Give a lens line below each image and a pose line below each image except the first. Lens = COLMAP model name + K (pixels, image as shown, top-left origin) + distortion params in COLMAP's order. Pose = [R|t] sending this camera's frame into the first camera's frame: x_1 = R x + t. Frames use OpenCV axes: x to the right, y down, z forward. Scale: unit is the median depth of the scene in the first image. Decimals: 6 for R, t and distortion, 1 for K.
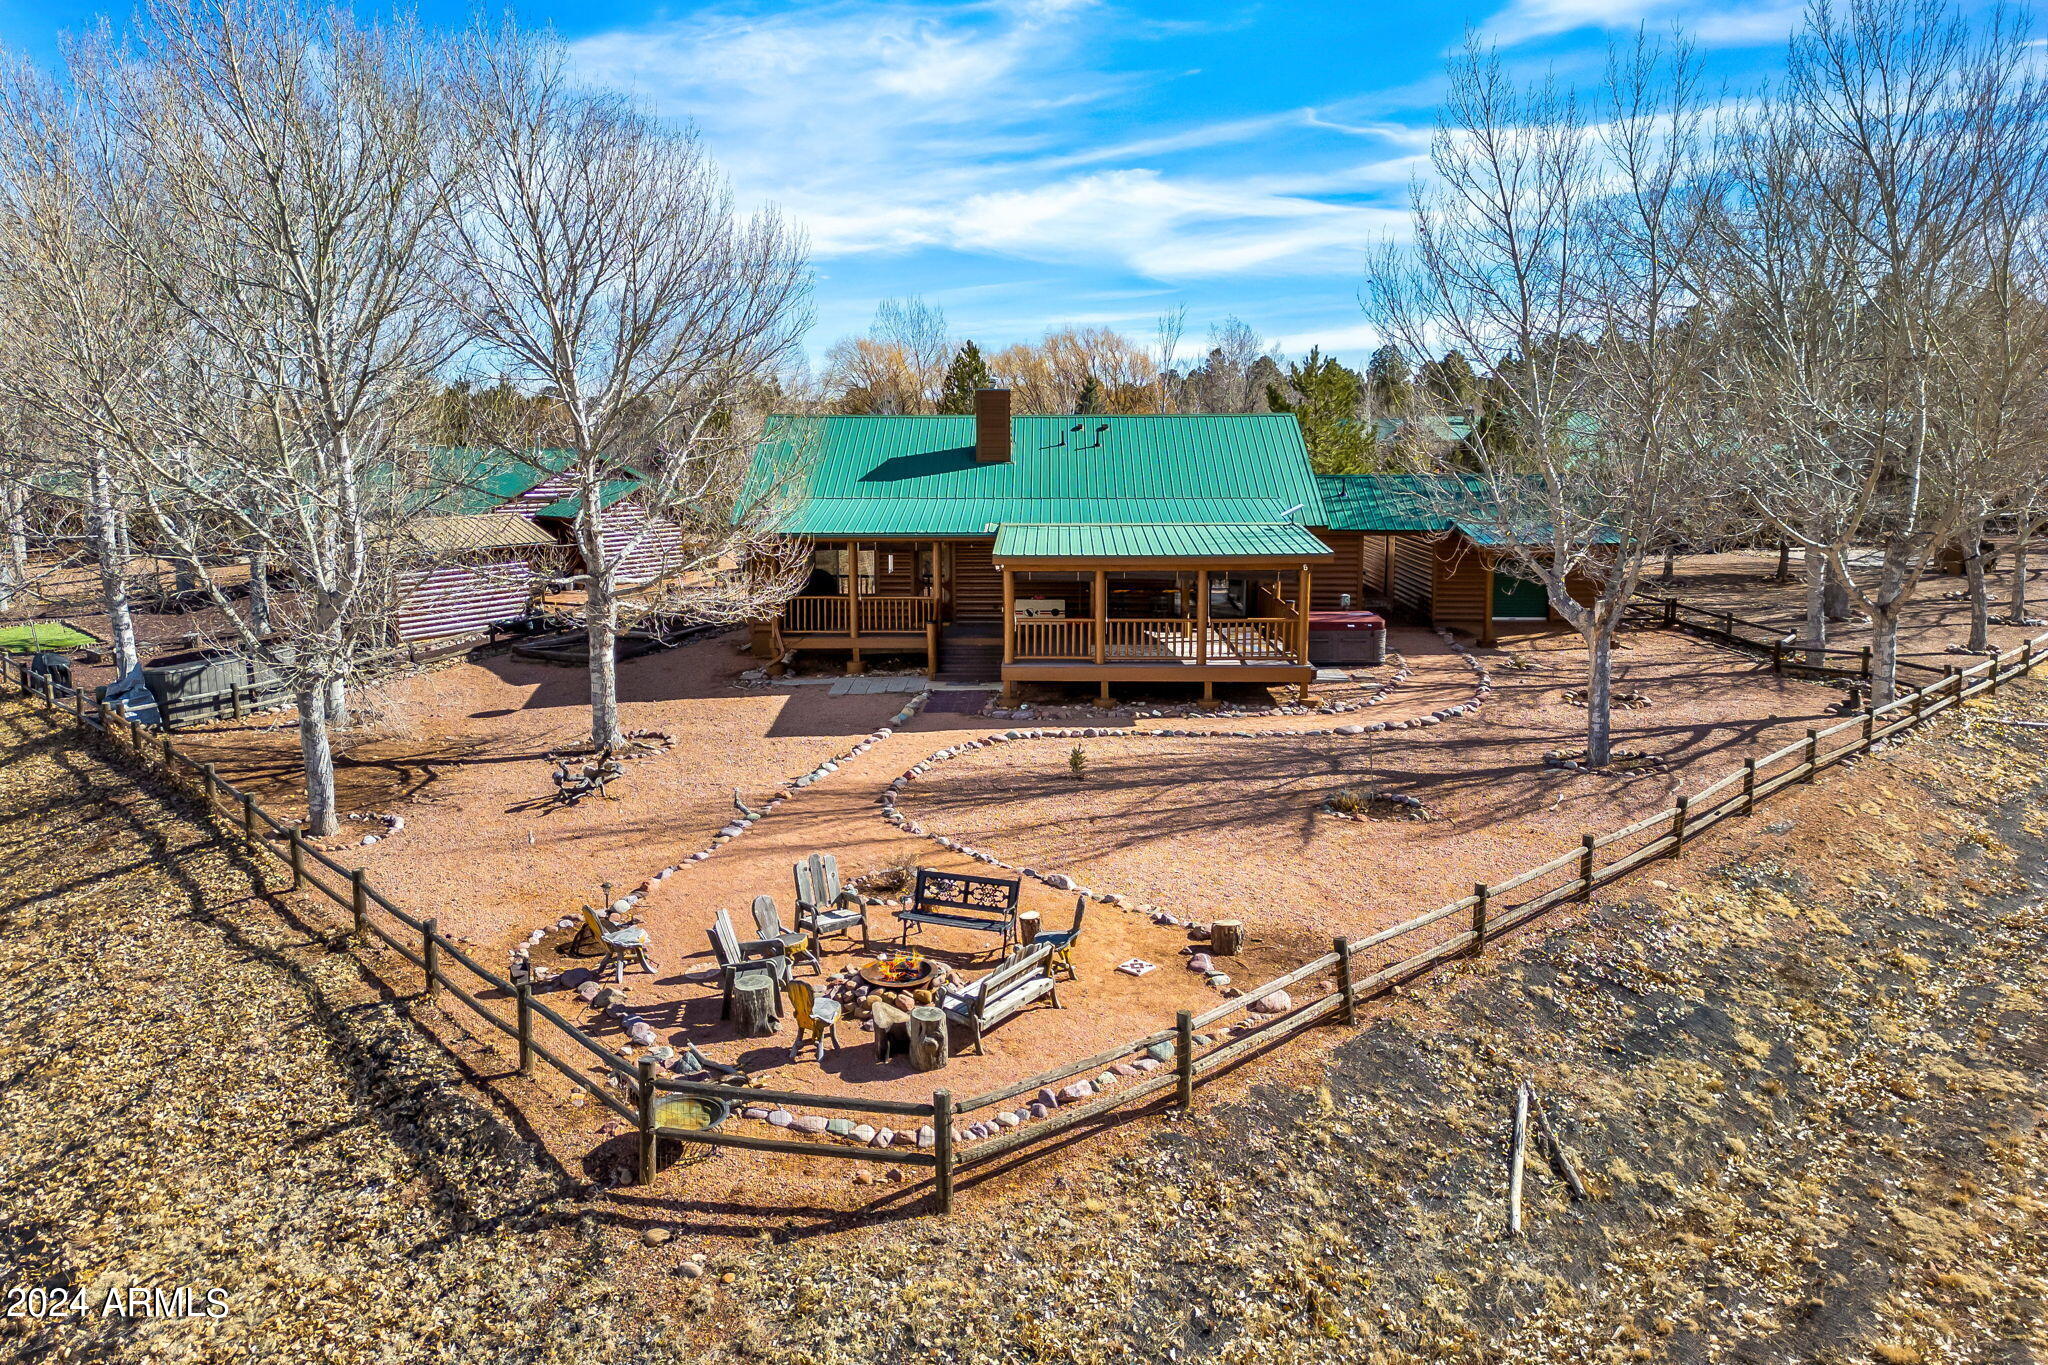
lens RADIAL K [[1001.1, 0, 1024.0], [0, 1001.1, 682.5], [0, 0, 1]] dist [-0.003033, -0.000166]
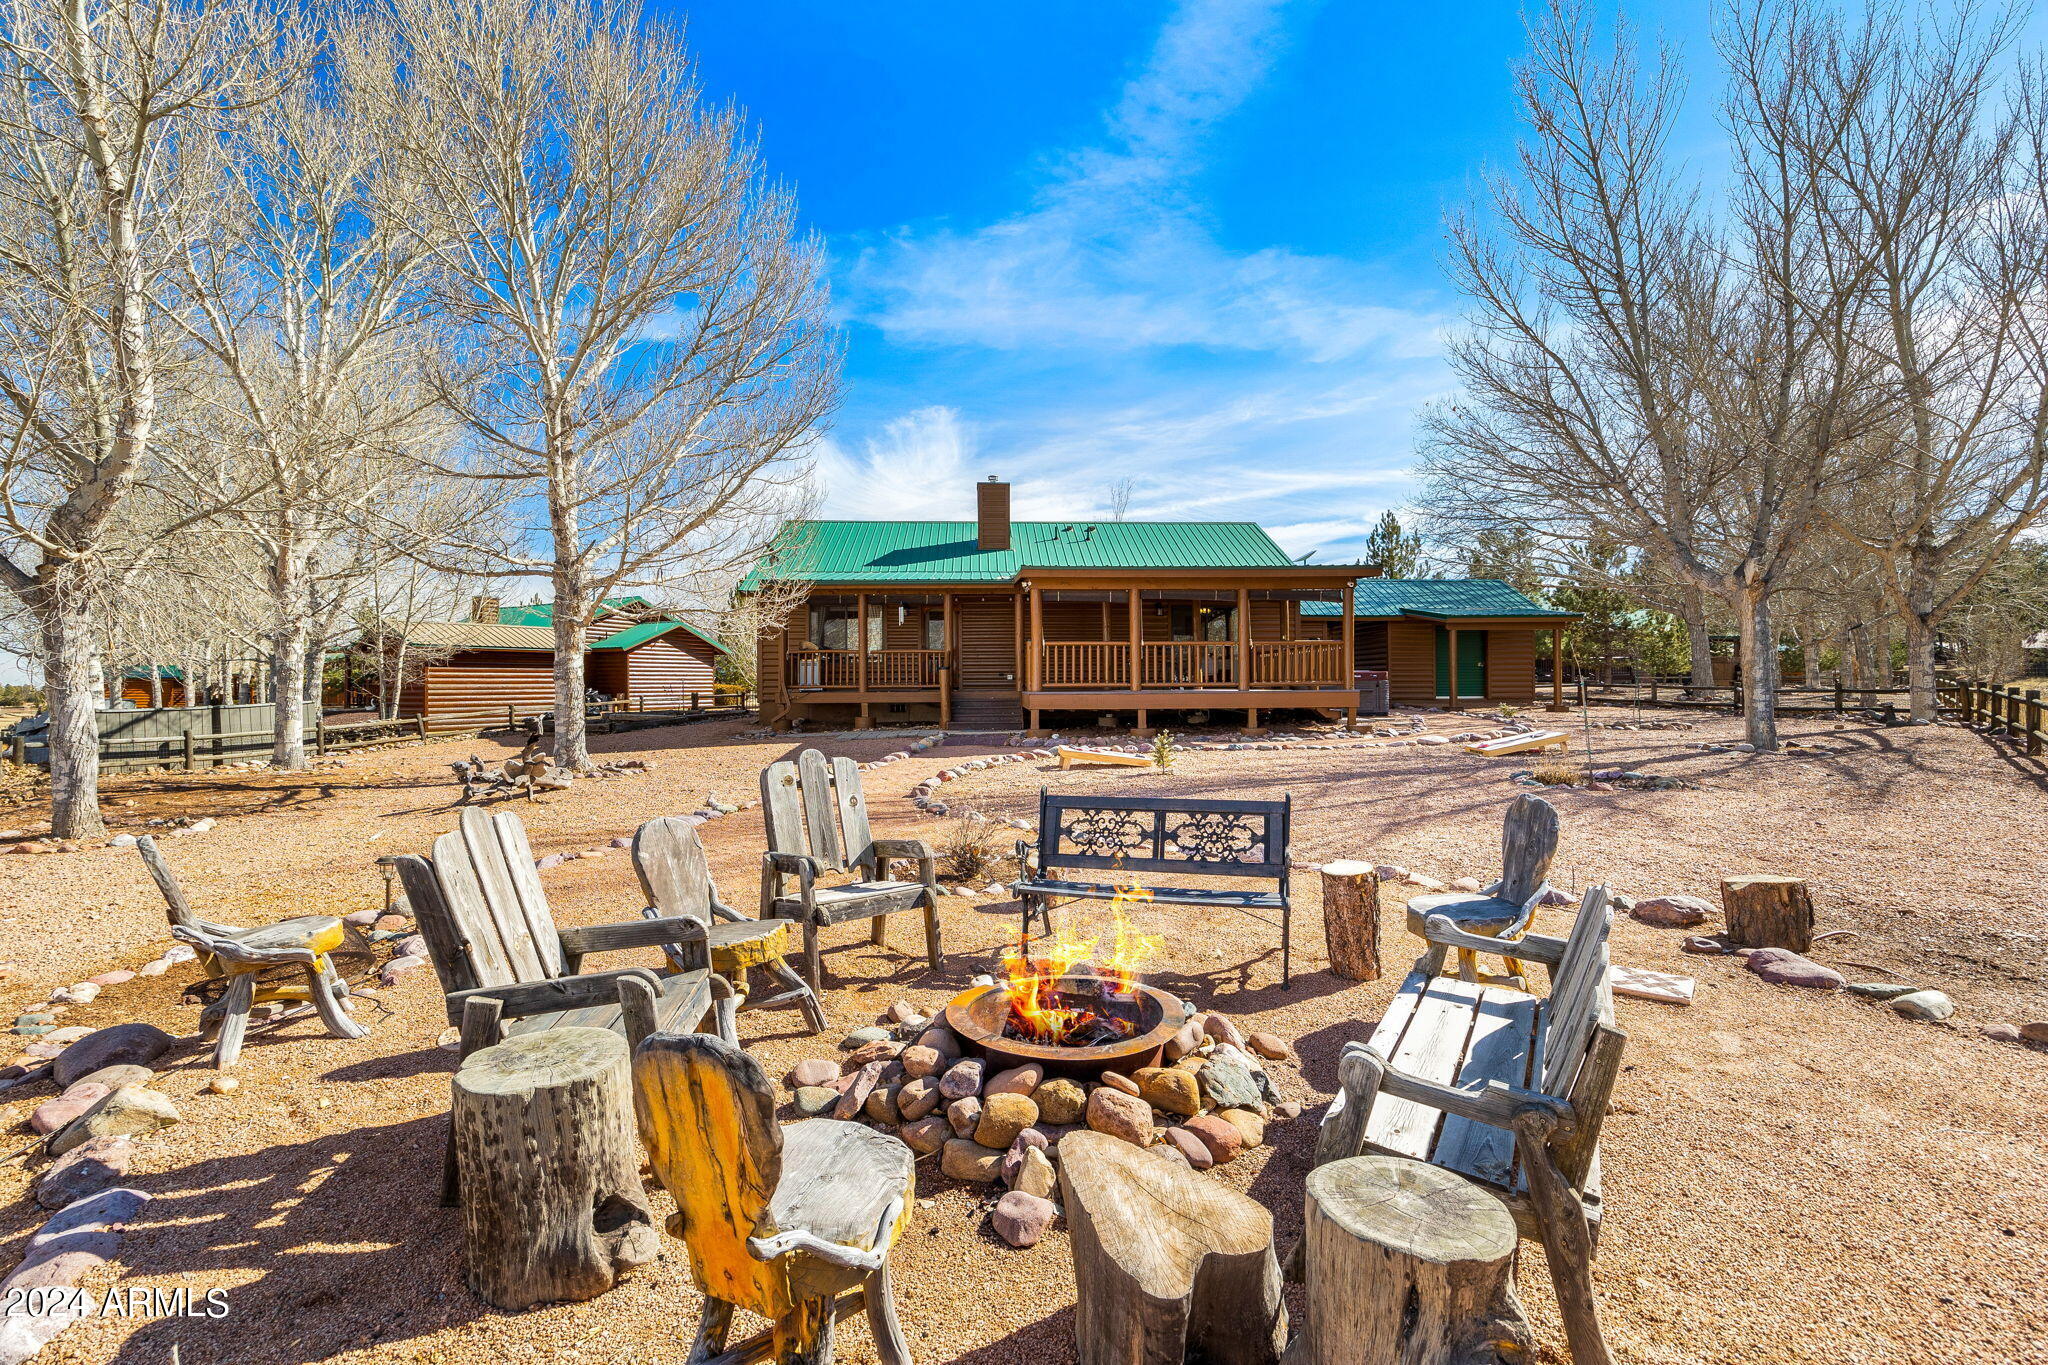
lens RADIAL K [[859.2, 0, 1024.0], [0, 859.2, 682.5], [0, 0, 1]] dist [-0.021811, -0.000103]
pose [[0.999597, -0.012905, 0.025274, -0.127757], [0.015987, 0.991922, -0.125838, 0.193056], [-0.023446, 0.126191, 0.991729, 0.632647]]
